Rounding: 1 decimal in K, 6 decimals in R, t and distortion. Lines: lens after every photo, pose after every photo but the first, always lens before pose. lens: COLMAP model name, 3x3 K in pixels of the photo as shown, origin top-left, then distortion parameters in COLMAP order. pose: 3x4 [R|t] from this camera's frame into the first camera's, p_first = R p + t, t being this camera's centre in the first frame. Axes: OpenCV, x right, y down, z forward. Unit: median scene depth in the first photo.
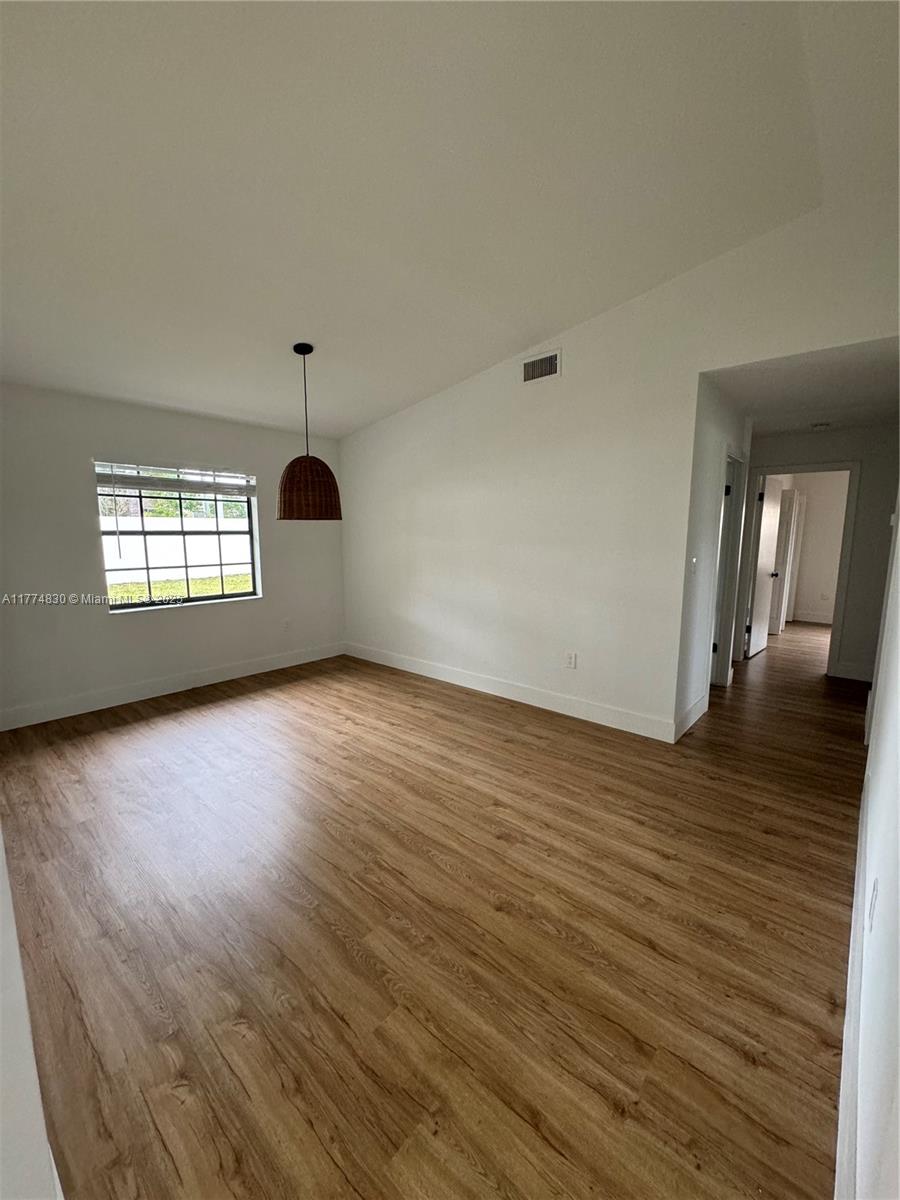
lens RADIAL K [[481.0, 0, 452.0], [0, 481.0, 598.7], [0, 0, 1]] dist [-0.001158, 0.000548]
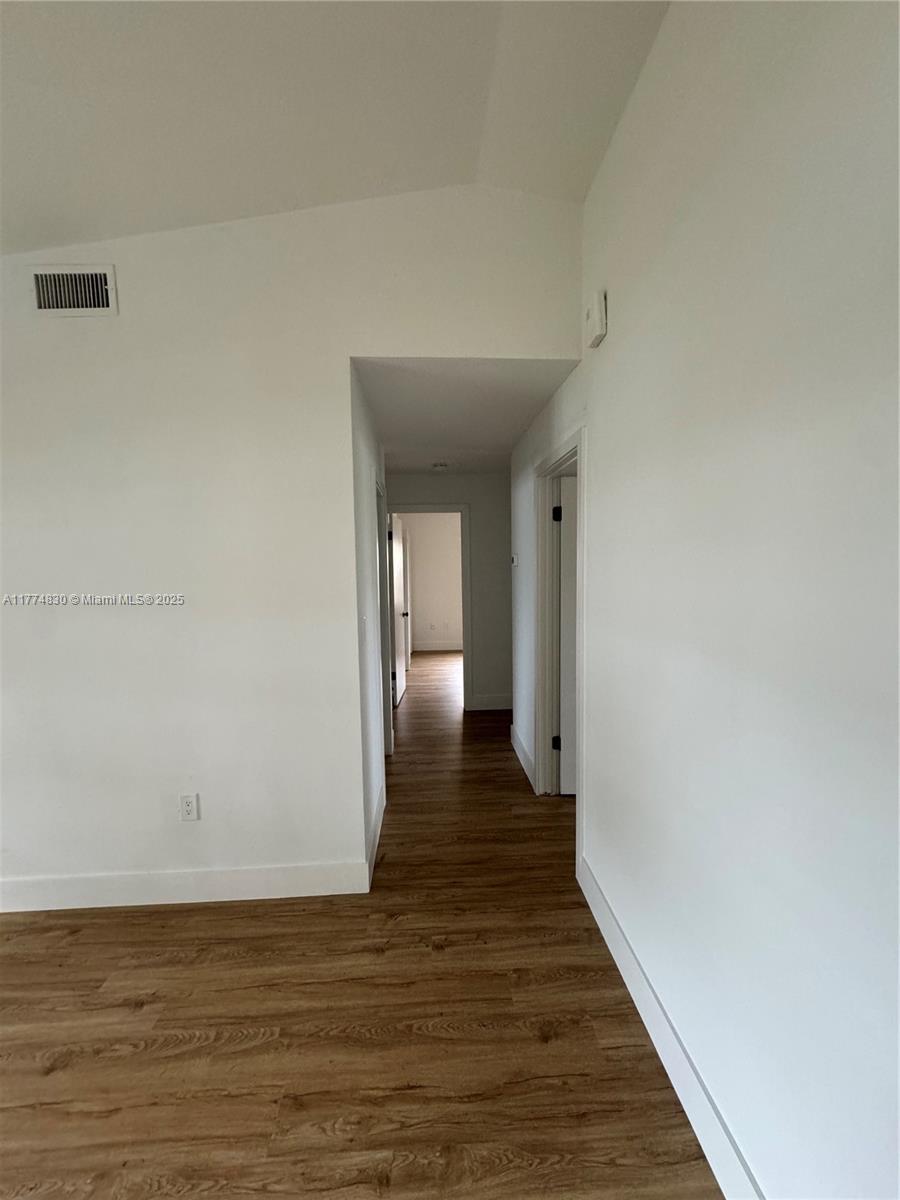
lens RADIAL K [[481.0, 0, 452.0], [0, 481.0, 598.7], [0, 0, 1]] dist [-0.001158, 0.000548]
pose [[0.717026, -0.066647, 0.693853, 0.106014], [0.116609, 0.992860, -0.025135, -0.082164], [-0.687224, 0.098932, 0.719678, 0.405824]]
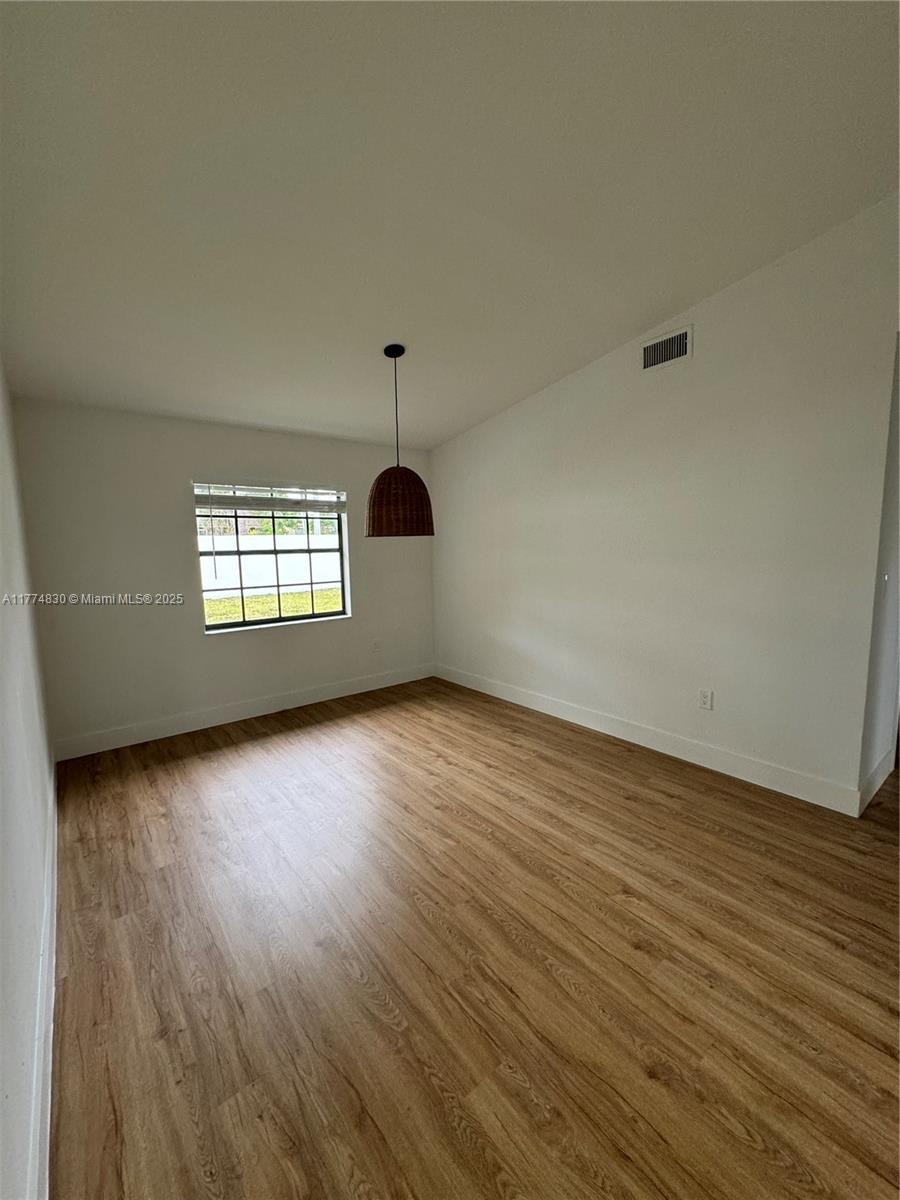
lens RADIAL K [[481.0, 0, 452.0], [0, 481.0, 598.7], [0, 0, 1]] dist [-0.001158, 0.000548]
pose [[0.984420, 0.000336, -0.175830, -0.041136], [-0.004508, 0.999718, -0.023331, -0.026876], [0.175773, 0.023761, 0.984144, 0.132232]]
